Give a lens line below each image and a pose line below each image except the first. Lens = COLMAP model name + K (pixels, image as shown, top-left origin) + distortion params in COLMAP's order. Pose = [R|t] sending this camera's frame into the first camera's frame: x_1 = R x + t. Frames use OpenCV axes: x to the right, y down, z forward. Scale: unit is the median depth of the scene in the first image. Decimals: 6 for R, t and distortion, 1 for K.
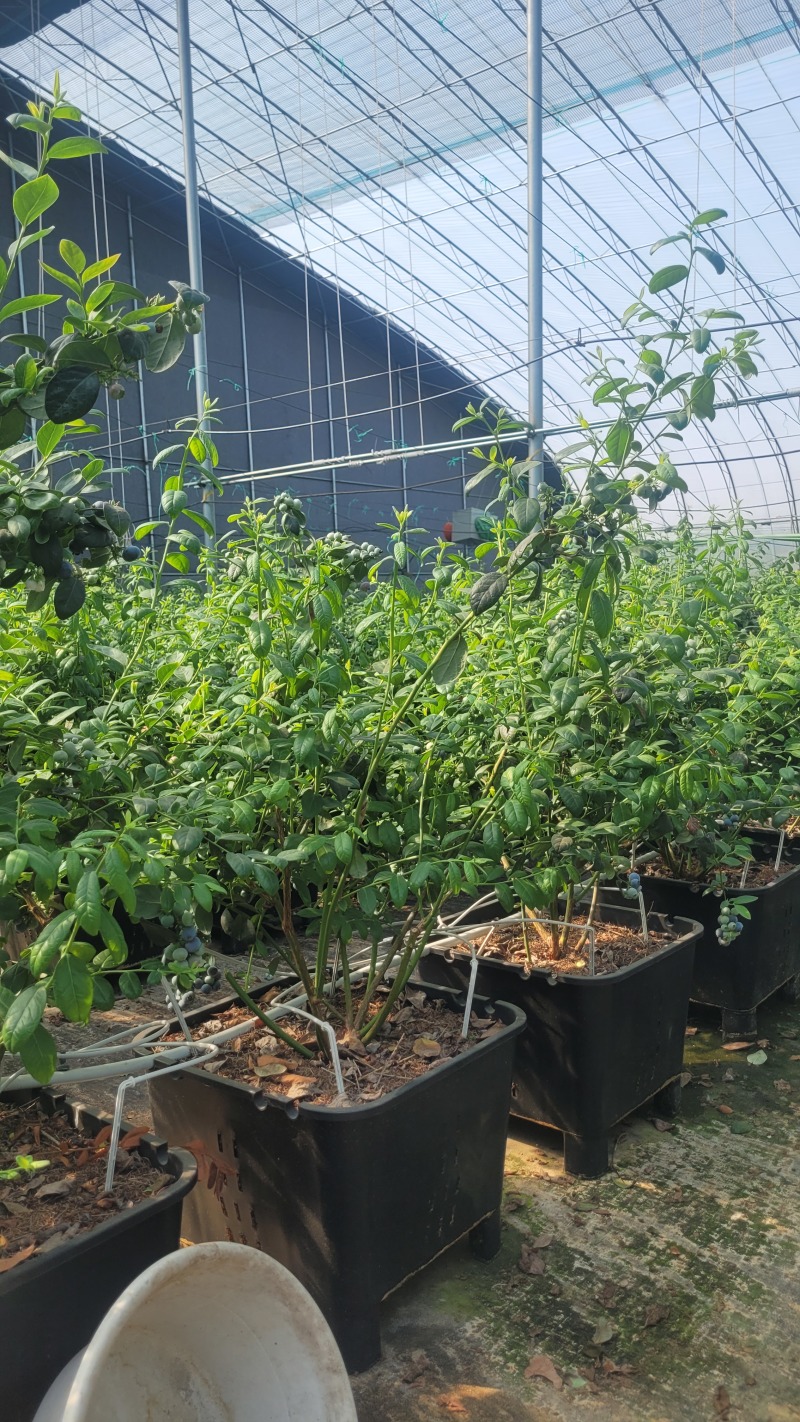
lens RADIAL K [[1085.0, 0, 373.7], [0, 1085.0, 712.7], [0, 0, 1]] dist [0.050615, -0.045284]
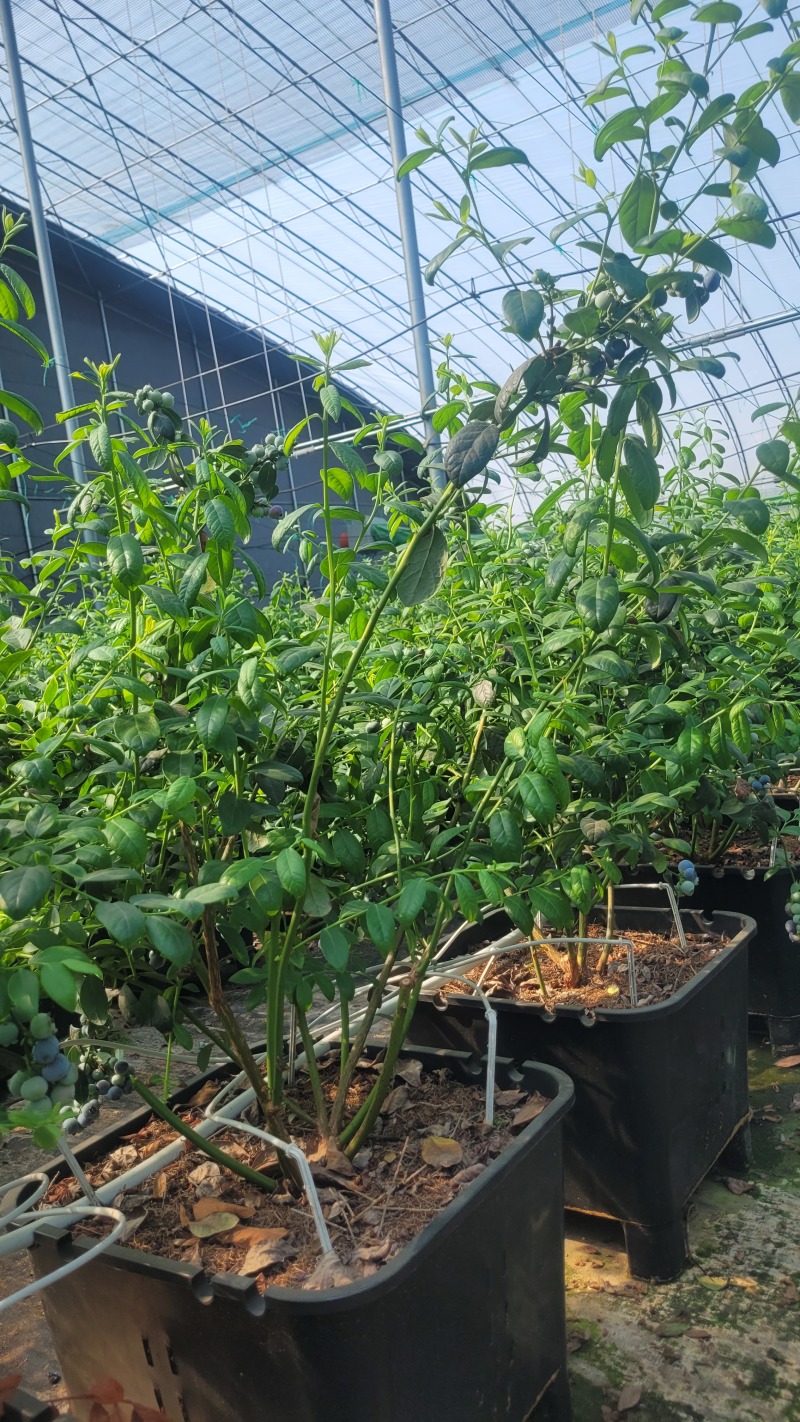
lens RADIAL K [[1085.0, 0, 373.7], [0, 1085.0, 712.7], [0, 0, 1]] dist [0.050615, -0.045284]
pose [[0.990749, -0.108544, 0.081452, -0.016998], [0.110212, 0.993775, -0.016254, 0.036744], [-0.079180, 0.025081, 0.996545, 0.279618]]
